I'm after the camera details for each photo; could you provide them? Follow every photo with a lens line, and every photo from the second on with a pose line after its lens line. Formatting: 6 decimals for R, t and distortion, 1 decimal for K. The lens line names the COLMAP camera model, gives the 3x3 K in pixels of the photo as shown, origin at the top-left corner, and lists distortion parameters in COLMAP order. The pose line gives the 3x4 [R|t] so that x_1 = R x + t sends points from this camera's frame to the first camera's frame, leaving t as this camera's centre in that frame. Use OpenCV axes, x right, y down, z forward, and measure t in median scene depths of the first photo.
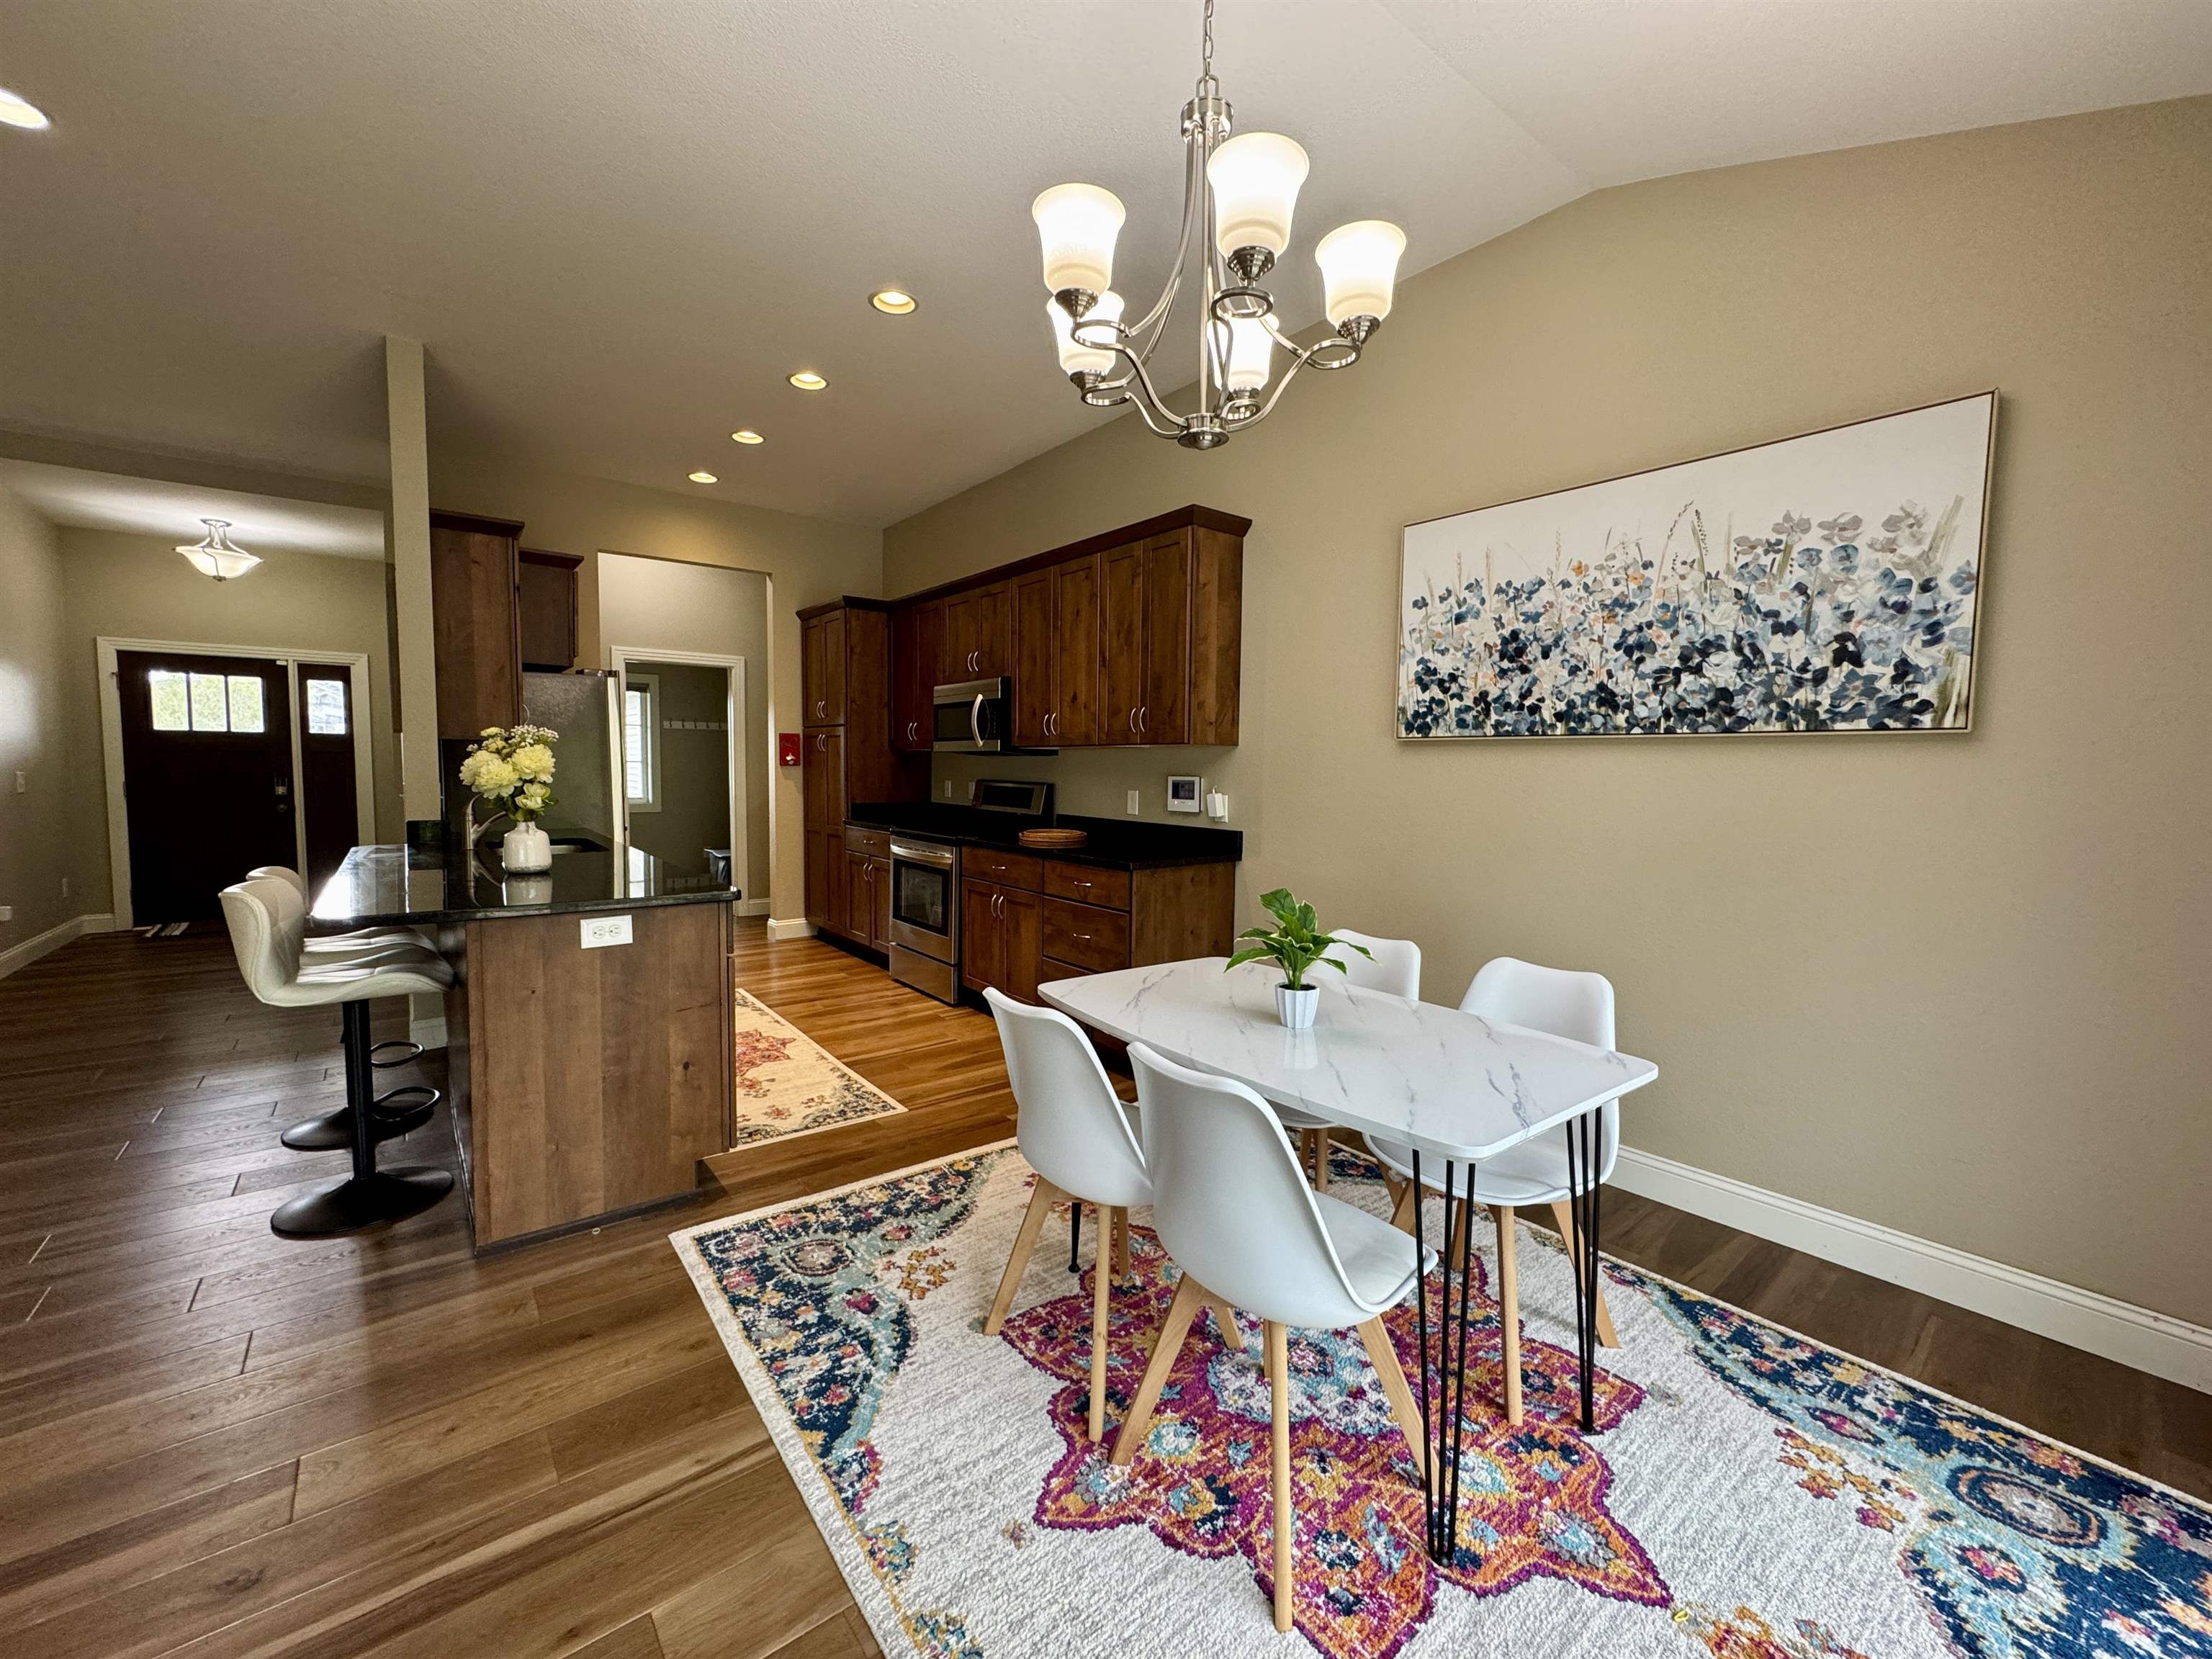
lens RADIAL K [[883.5, 0, 1106.3], [0, 883.5, 826.8], [0, 0, 1]] dist [-0.002964, 0.000472]
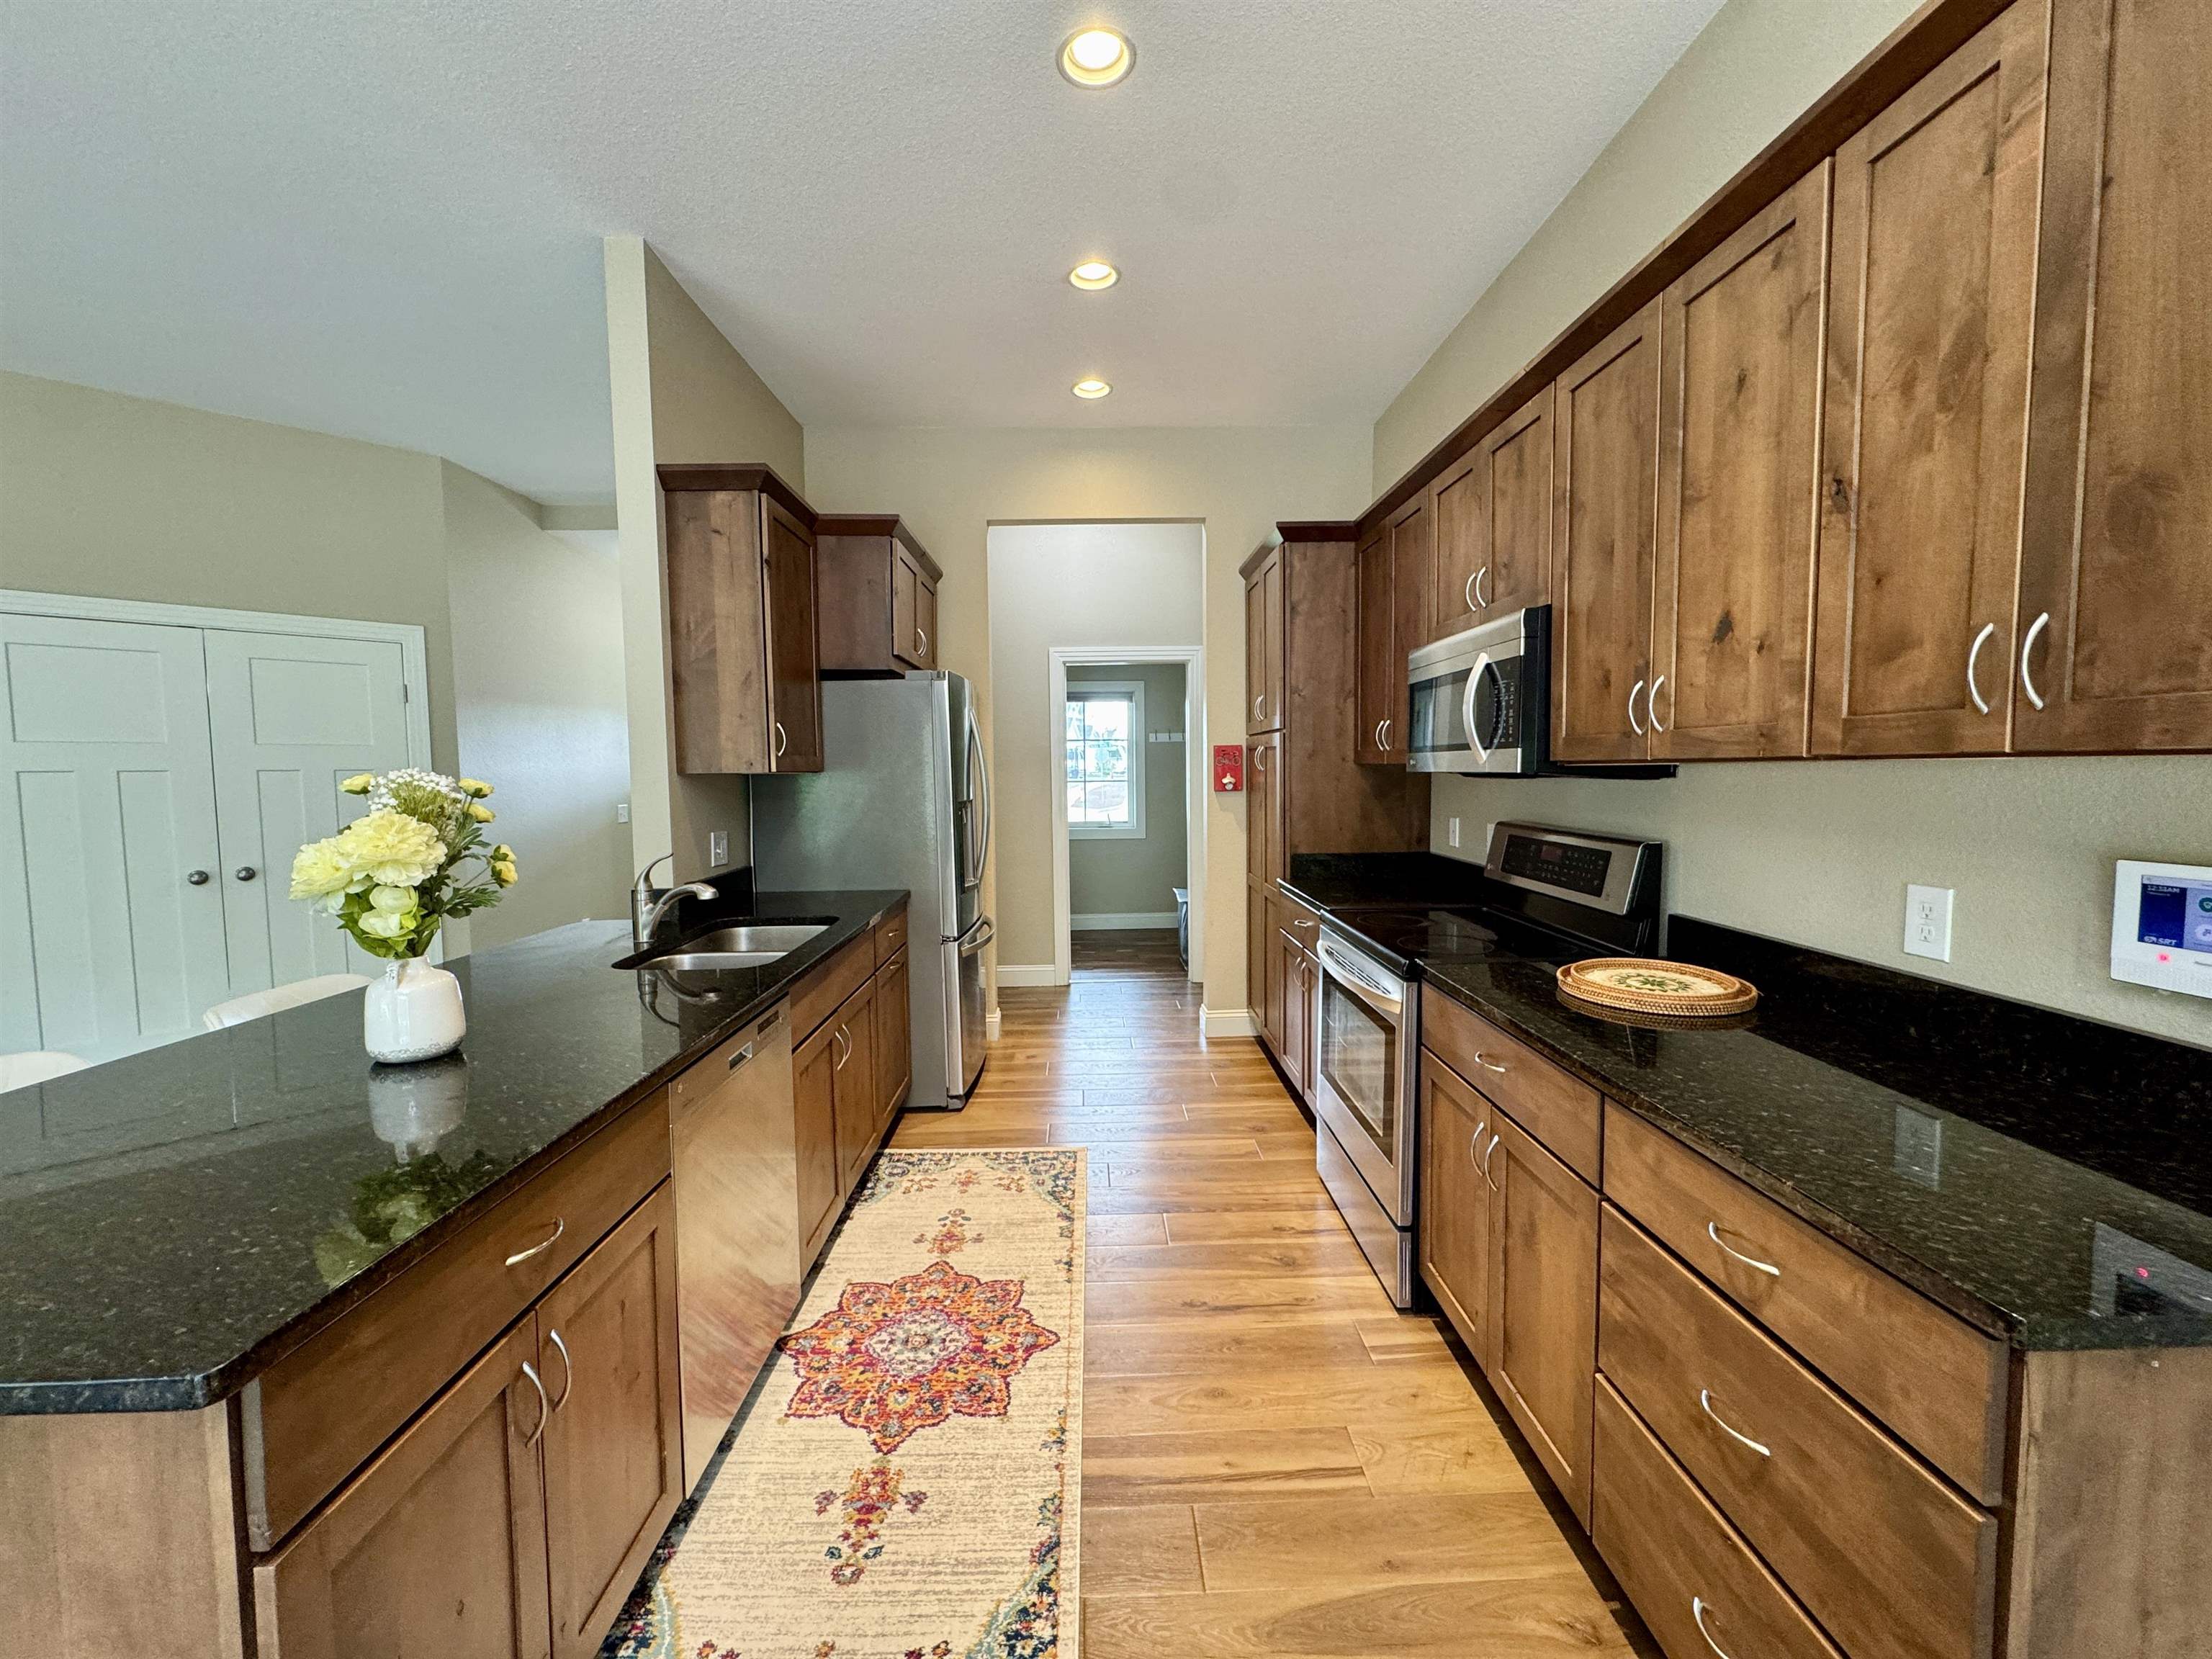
lens RADIAL K [[883.5, 0, 1106.3], [0, 883.5, 826.8], [0, 0, 1]] dist [-0.002964, 0.000472]
pose [[0.796546, 0.017727, -0.604318, -0.025468], [-0.019232, 0.999807, 0.003978, -0.086338], [0.604272, 0.008454, 0.796733, 0.791443]]
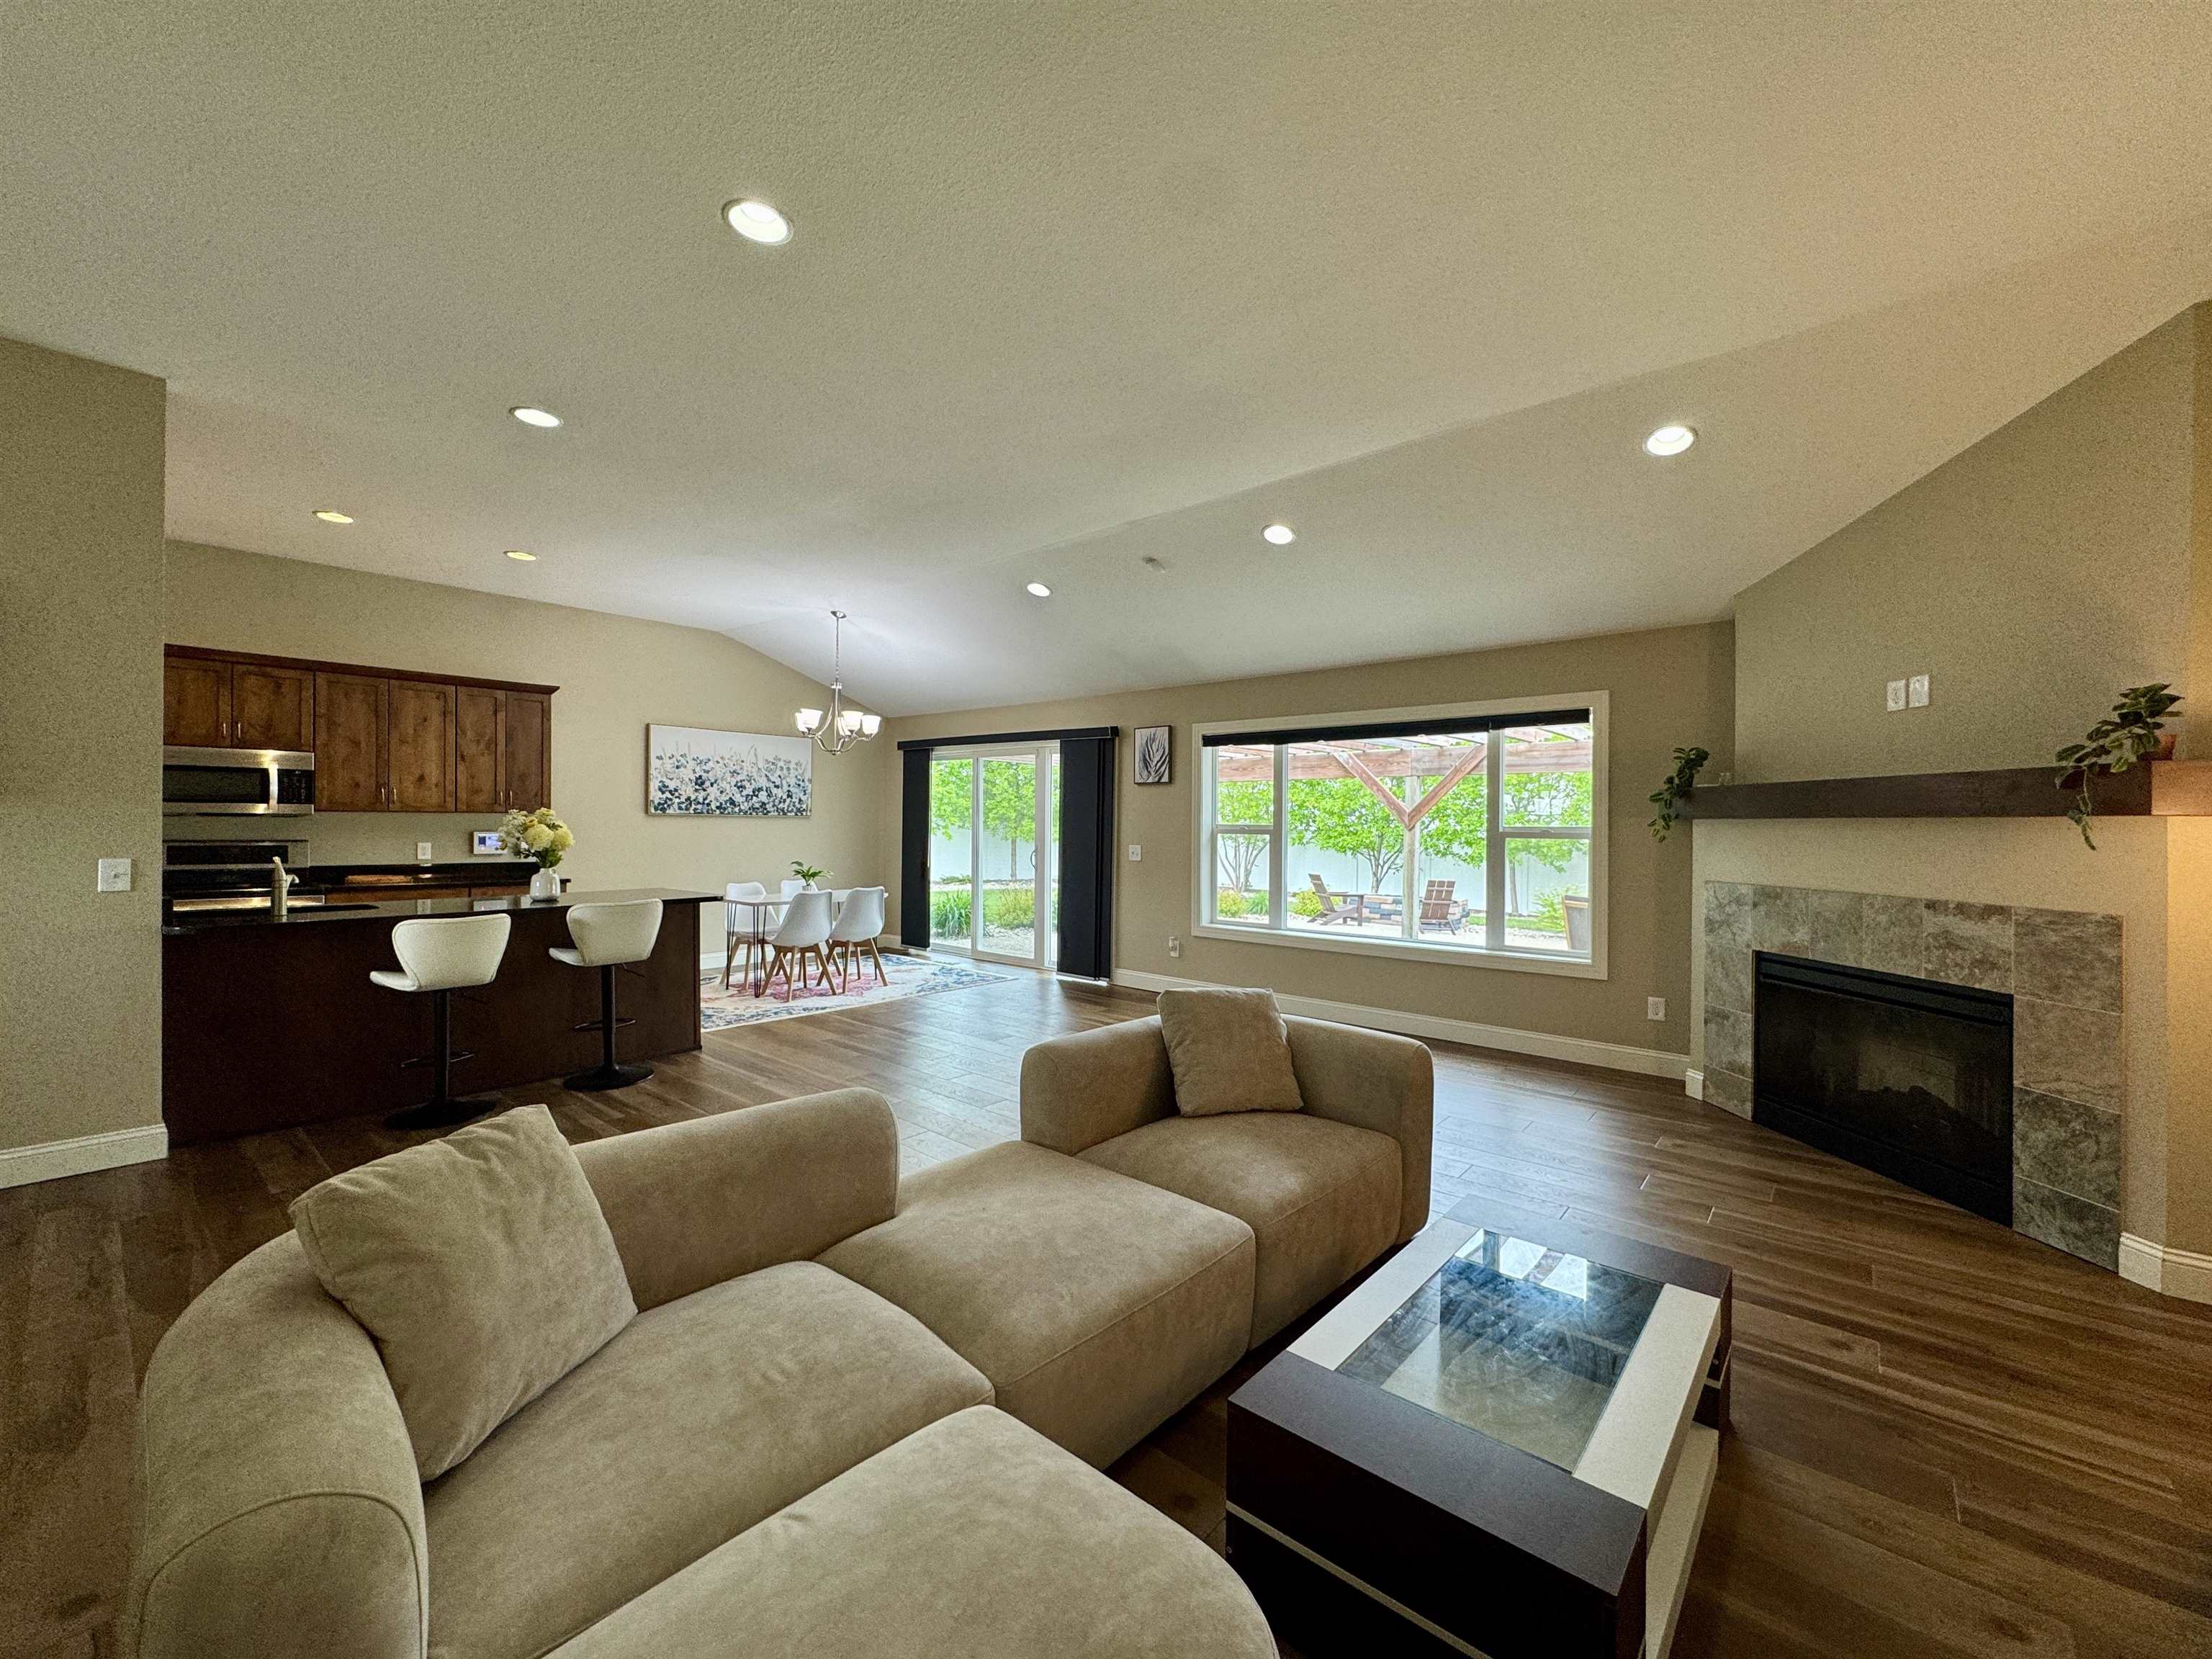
lens RADIAL K [[881.5, 0, 1106.7], [0, 881.5, 827.3], [0, 0, 1]] dist [-0.003433, 0.000593]
pose [[-0.184696, -0.016349, 0.982660, -2.285868], [0.057658, 0.997959, 0.027441, -0.060024], [-0.981103, 0.061726, -0.183377, 0.259533]]
